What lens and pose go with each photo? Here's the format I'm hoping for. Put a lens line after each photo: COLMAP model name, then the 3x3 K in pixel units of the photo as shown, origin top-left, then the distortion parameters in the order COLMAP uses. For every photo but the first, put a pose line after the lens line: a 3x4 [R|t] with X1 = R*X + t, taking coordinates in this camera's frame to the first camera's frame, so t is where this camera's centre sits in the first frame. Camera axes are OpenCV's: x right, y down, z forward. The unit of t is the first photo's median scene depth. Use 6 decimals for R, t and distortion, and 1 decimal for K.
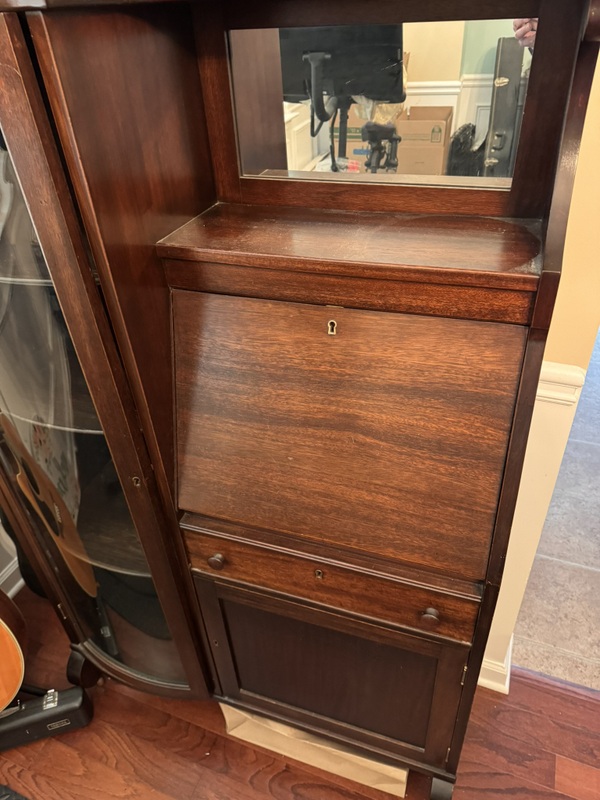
lens RADIAL K [[567.8, 0, 304.9], [0, 567.8, 400.4], [0, 0, 1]] dist [0.013193, -0.025192]
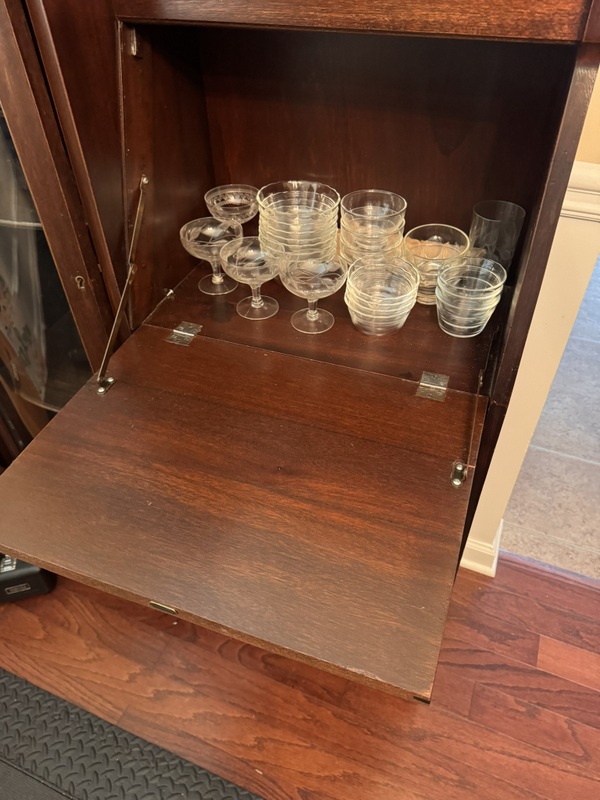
lens RADIAL K [[567.8, 0, 303.3], [0, 567.8, 406.4], [0, 0, 1]] dist [0.013193, -0.025192]
pose [[0.999202, 0.038435, 0.010864, 0.019843], [-0.039474, 0.991762, 0.121863, 0.147200], [-0.006091, -0.122195, 0.992487, 0.104616]]
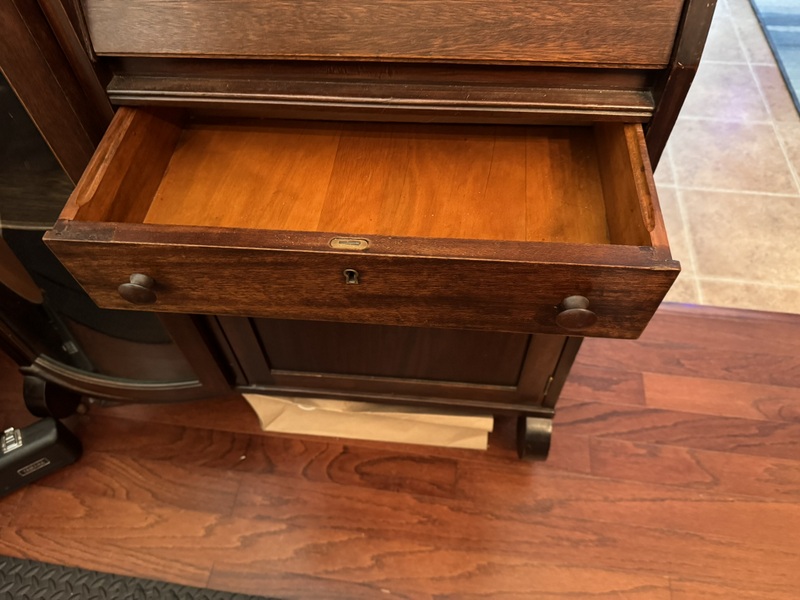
lens RADIAL K [[567.8, 0, 395.2], [0, 567.8, 306.9], [0, 0, 1]] dist [0.013193, -0.025192]
pose [[0.971831, -0.174767, 0.158117, -0.056473], [0.119163, 0.943201, 0.310115, 0.212085], [-0.203334, -0.282538, 0.937458, 0.282338]]
